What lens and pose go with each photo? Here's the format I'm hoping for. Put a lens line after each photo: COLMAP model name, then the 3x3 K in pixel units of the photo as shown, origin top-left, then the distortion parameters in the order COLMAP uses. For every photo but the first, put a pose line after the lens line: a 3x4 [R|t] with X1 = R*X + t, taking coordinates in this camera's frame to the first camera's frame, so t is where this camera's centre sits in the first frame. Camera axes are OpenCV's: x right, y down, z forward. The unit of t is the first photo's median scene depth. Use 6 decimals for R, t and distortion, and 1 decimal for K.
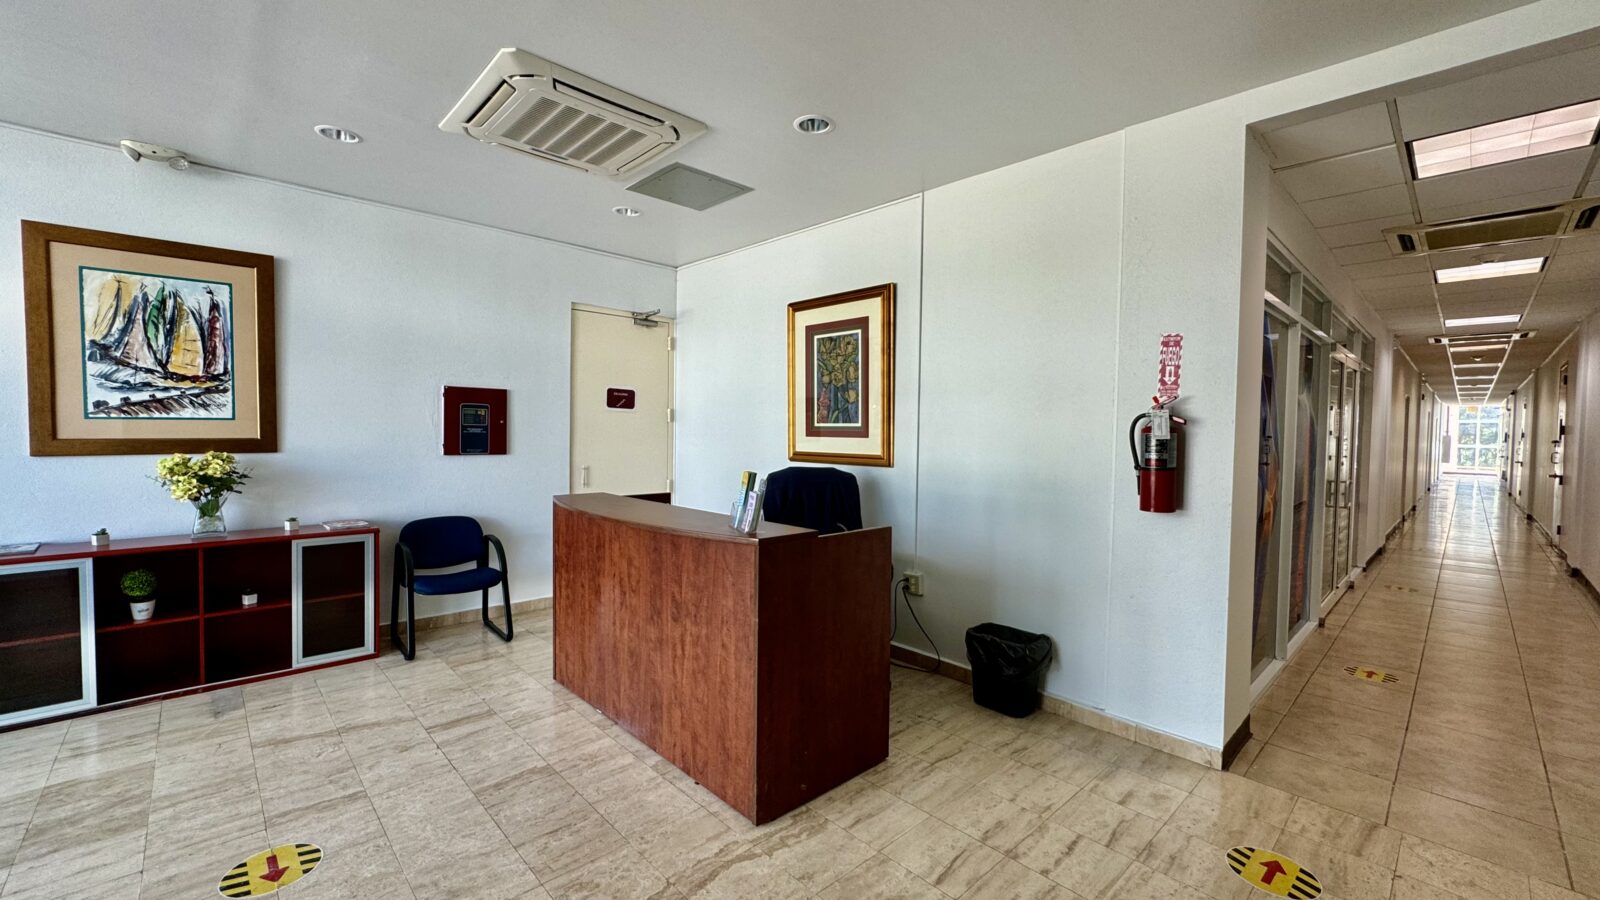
lens RADIAL K [[636.6, 0, 803.8], [0, 636.6, 446.4], [0, 0, 1]] dist [-0.003774, 0.000669]
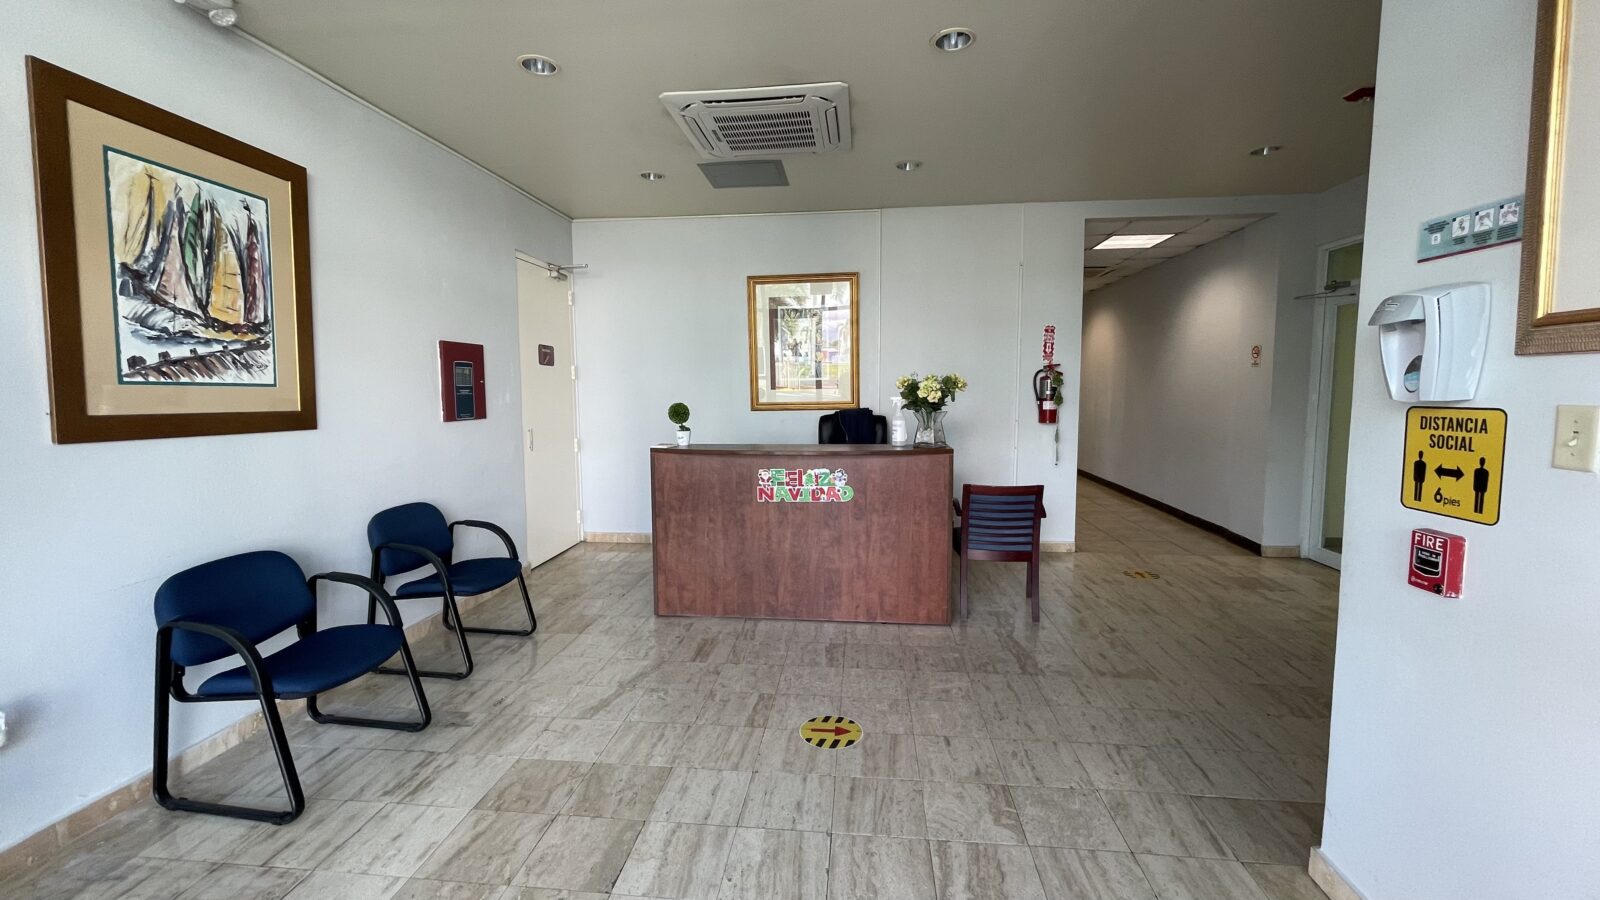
lens RADIAL K [[606.2, 0, 791.1], [0, 606.2, 448.9], [0, 0, 1]] dist [0.000292, -0.000207]
pose [[0.779872, -0.083363, 0.620363, -0.953222], [0.052368, 0.996307, 0.068049, 0.015991], [-0.623744, -0.020583, 0.781357, 0.076310]]
